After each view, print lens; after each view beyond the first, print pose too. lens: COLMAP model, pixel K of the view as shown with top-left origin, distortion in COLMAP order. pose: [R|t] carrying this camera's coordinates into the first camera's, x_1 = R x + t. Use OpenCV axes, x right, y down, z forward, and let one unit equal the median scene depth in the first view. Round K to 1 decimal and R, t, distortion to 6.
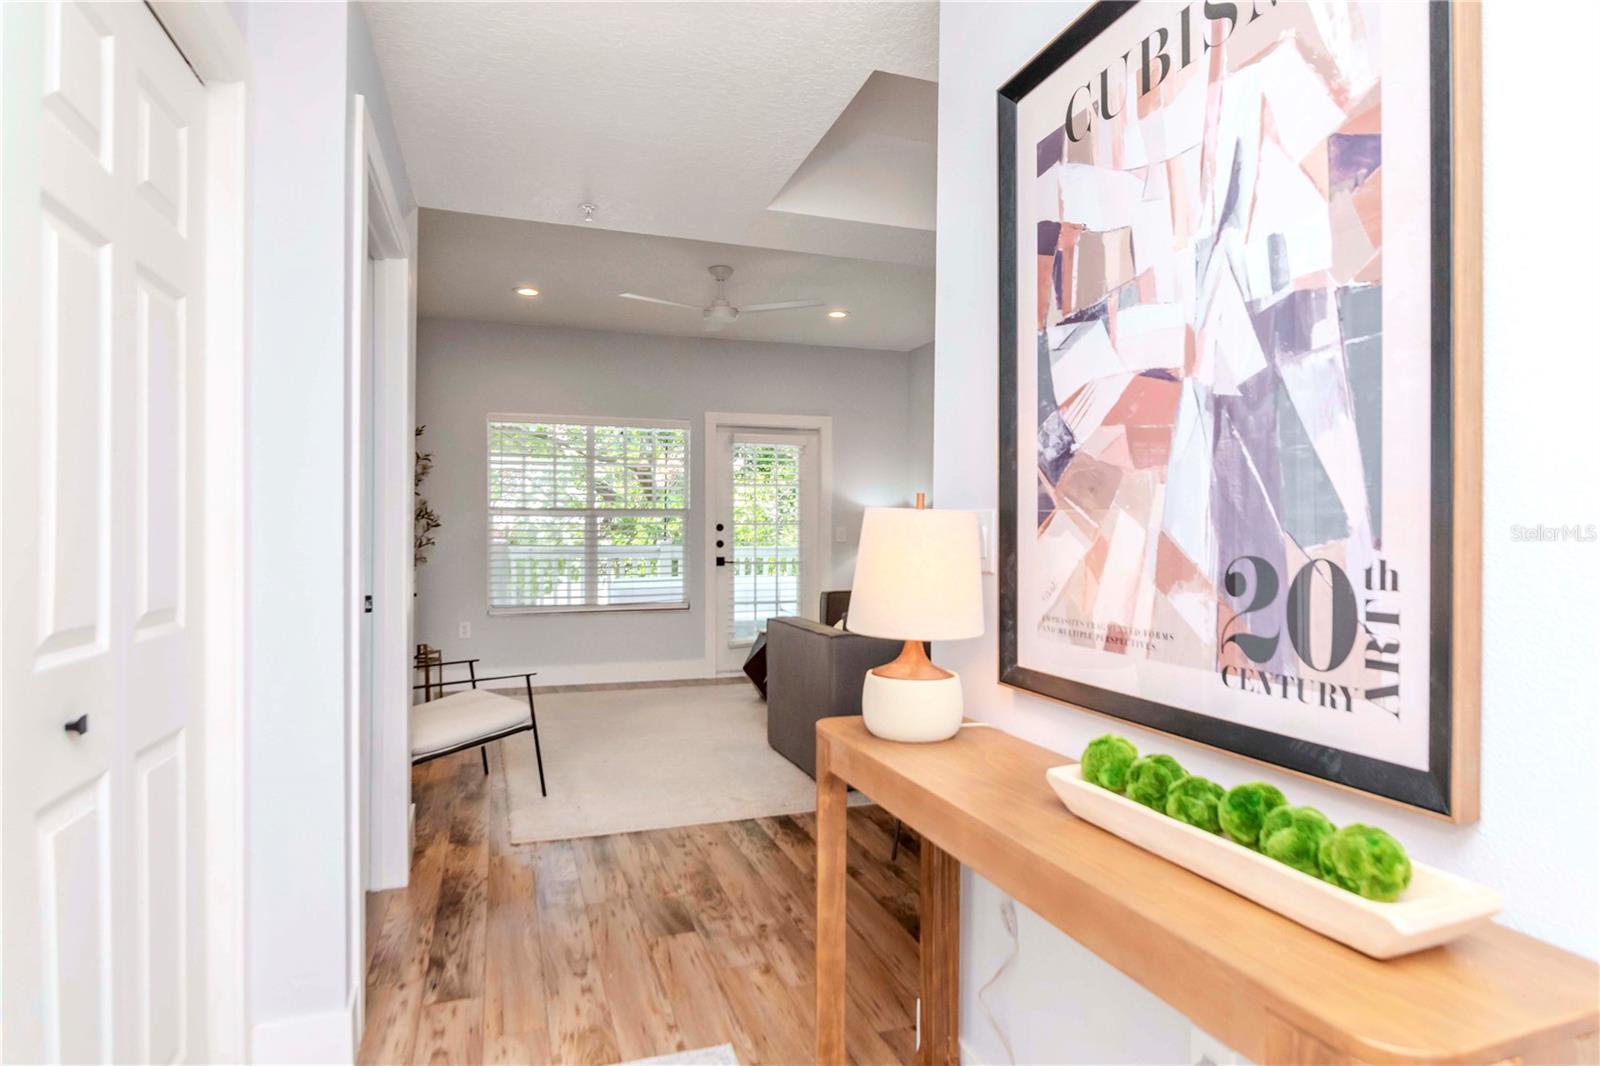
lens RADIAL K [[849.7, 0, 800.0], [0, 849.7, 533.0], [0, 0, 1]] dist [0.000256, 0.000075]
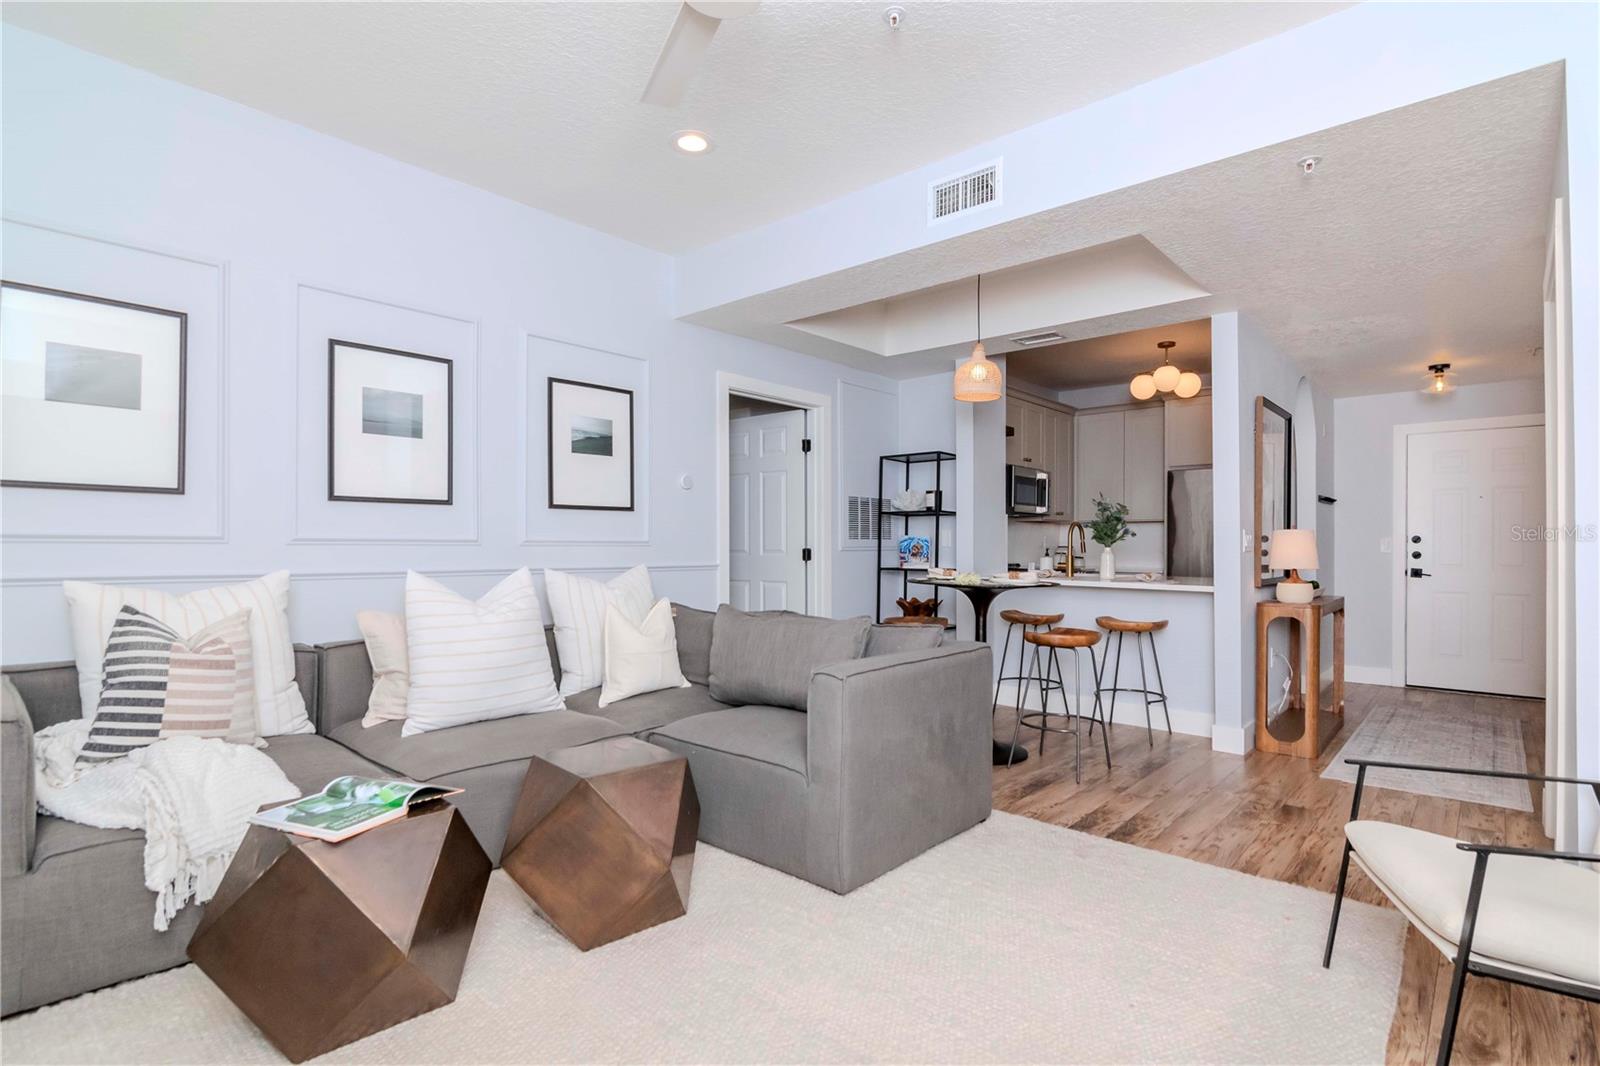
lens RADIAL K [[784.9, 0, 800.0], [0, 784.9, 533.0], [0, 0, 1]] dist [-0.000515, -0.000072]
pose [[-0.481019, -0.001332, 0.876709, -0.793992], [-0.014392, 0.999876, -0.006378, 0.009924], [-0.876592, -0.015686, -0.480978, 2.081632]]
